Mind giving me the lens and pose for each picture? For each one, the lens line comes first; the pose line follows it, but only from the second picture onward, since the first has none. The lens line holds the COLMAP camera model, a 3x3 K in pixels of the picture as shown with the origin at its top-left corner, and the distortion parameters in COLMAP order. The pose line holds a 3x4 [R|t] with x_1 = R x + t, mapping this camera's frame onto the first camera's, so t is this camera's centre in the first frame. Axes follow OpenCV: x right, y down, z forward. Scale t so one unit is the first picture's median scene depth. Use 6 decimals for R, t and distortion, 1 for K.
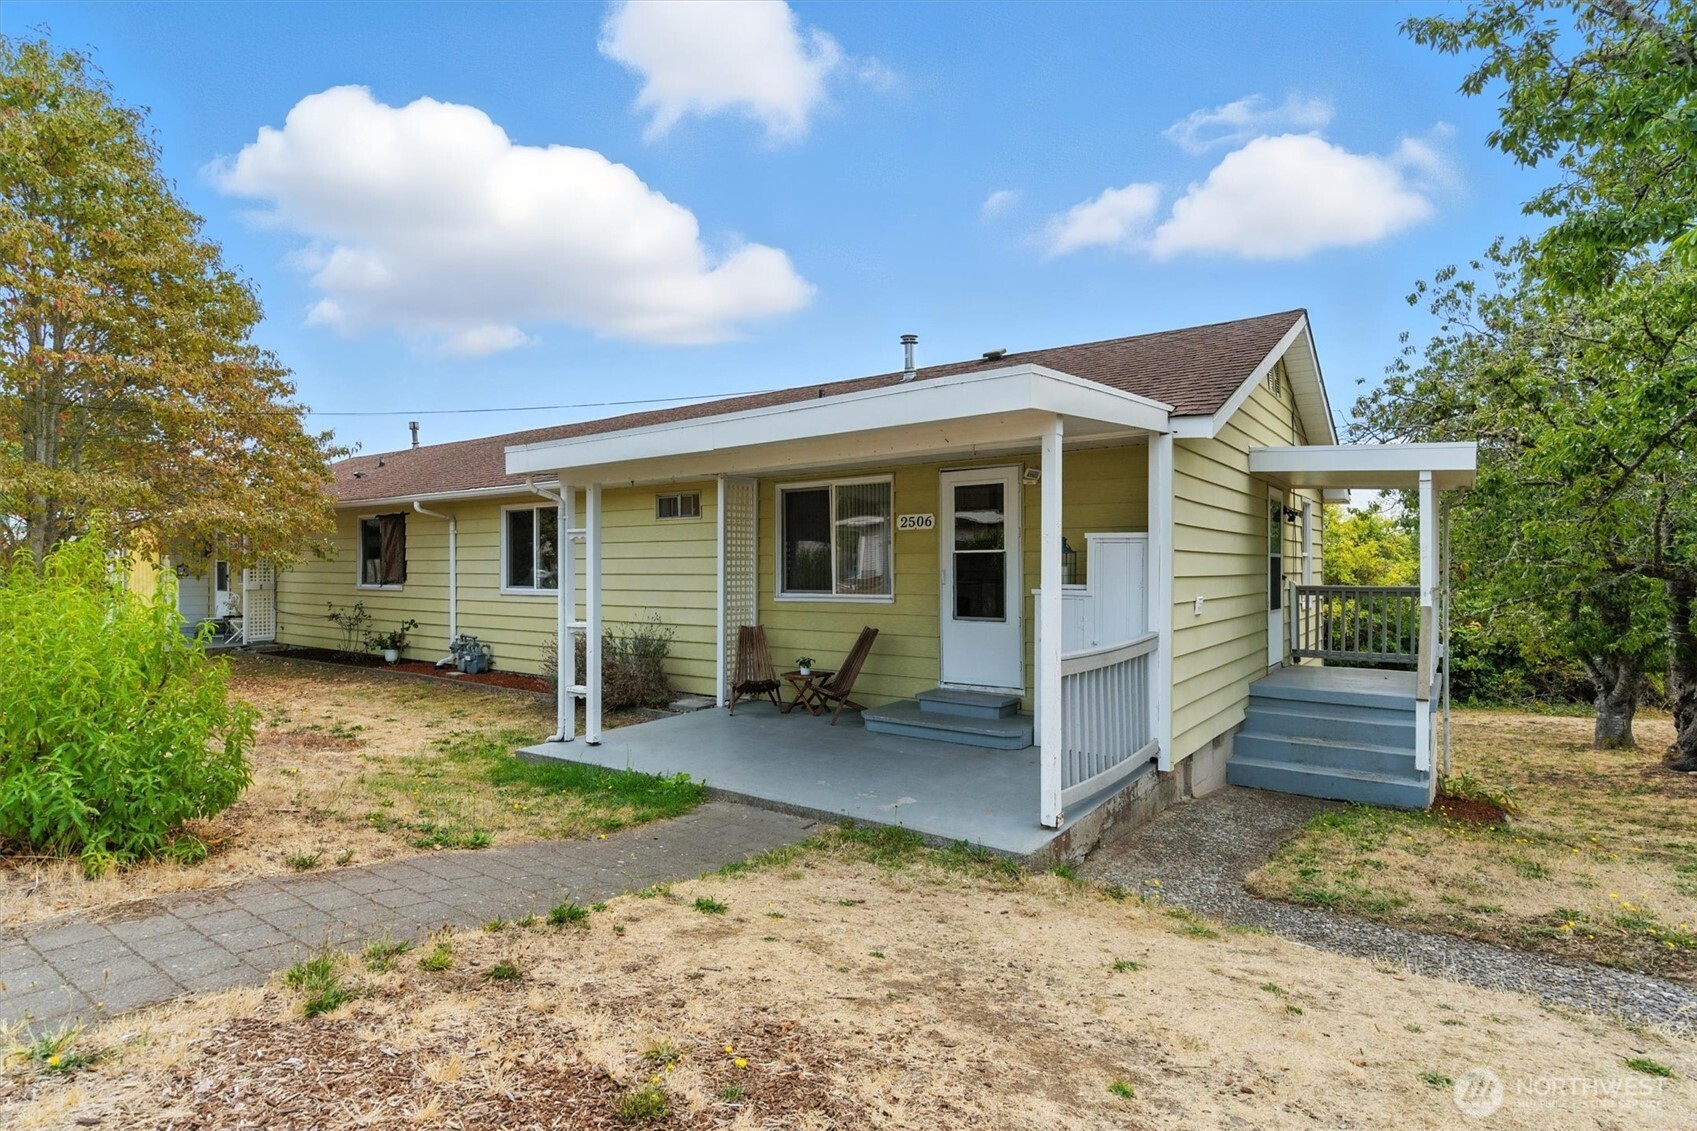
lens RADIAL K [[851.0, 0, 858.7], [0, 851.0, 567.7], [0, 0, 1]] dist [0.001794, -0.001516]
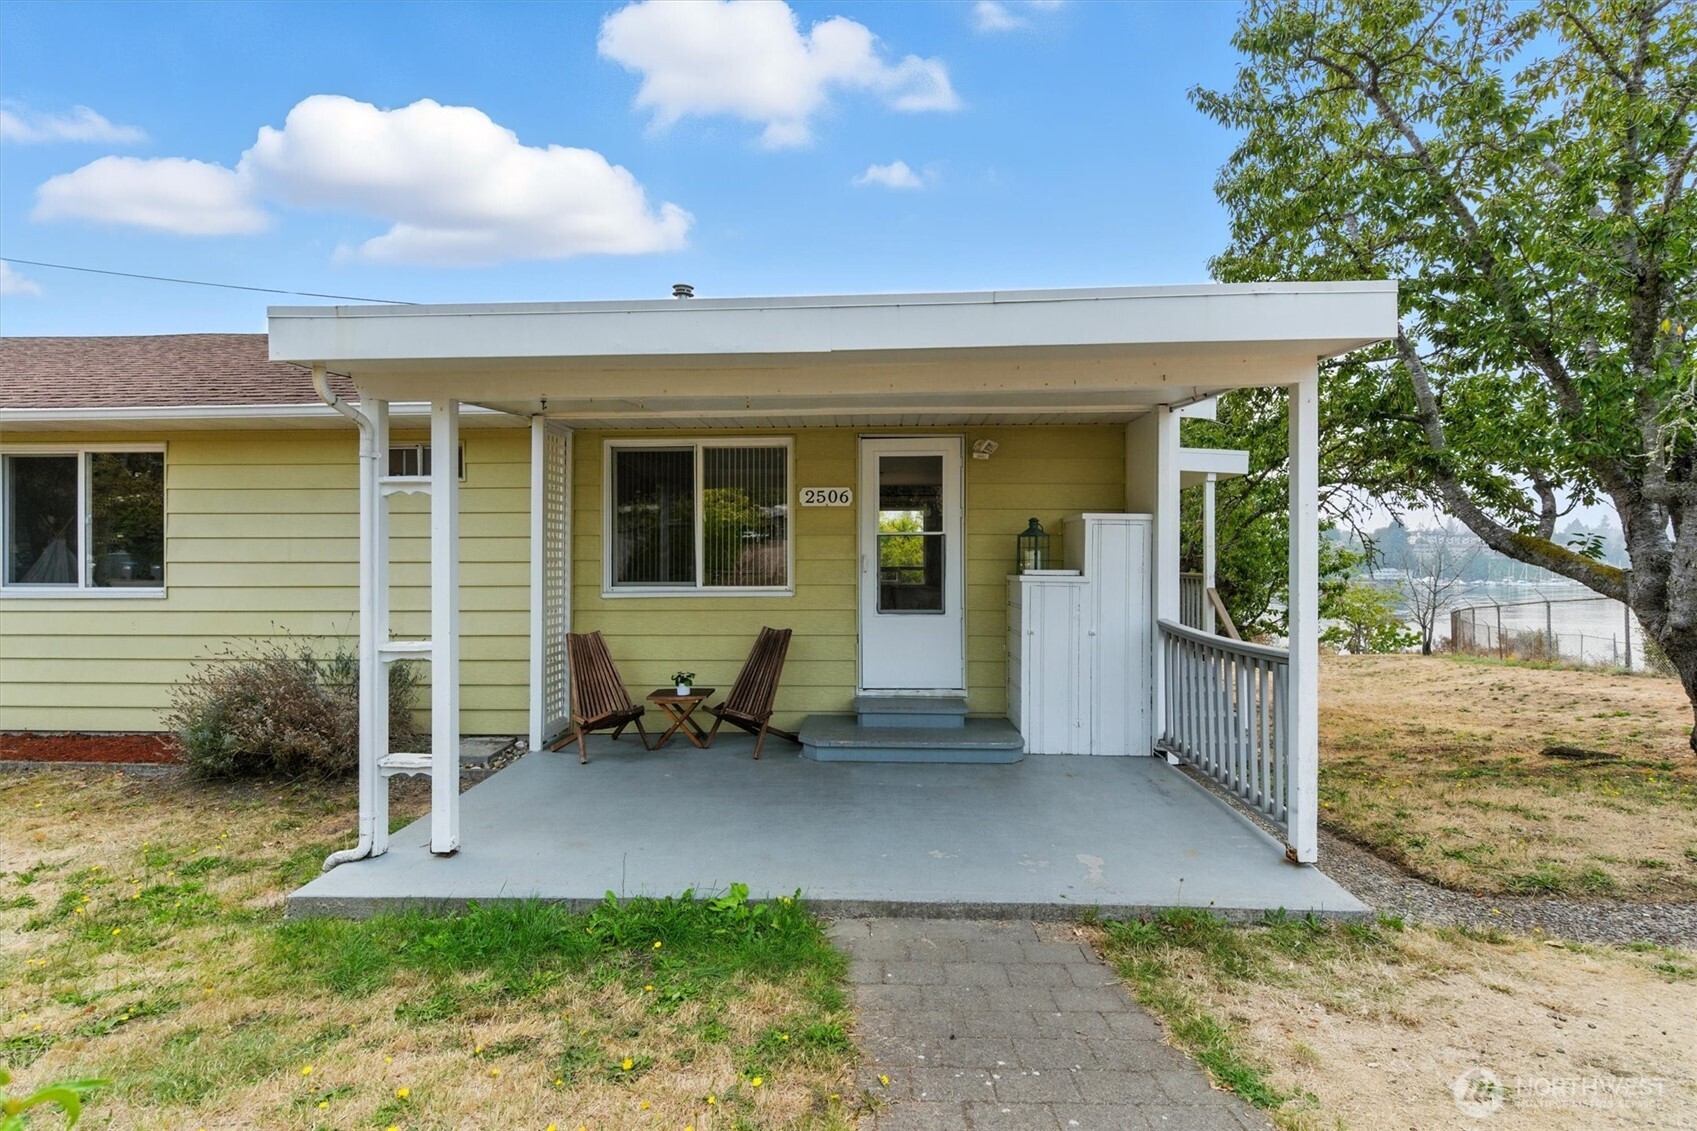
lens RADIAL K [[768.2, 0, 842.5], [0, 768.2, 562.7], [0, 0, 1]] dist [-0.003075, -0.000434]
pose [[0.837697, -0.000742, 0.546135, -0.330772], [-0.000806, 0.999996, 0.002596, 0.007848], [-0.546135, -0.002615, 0.837693, 0.374790]]
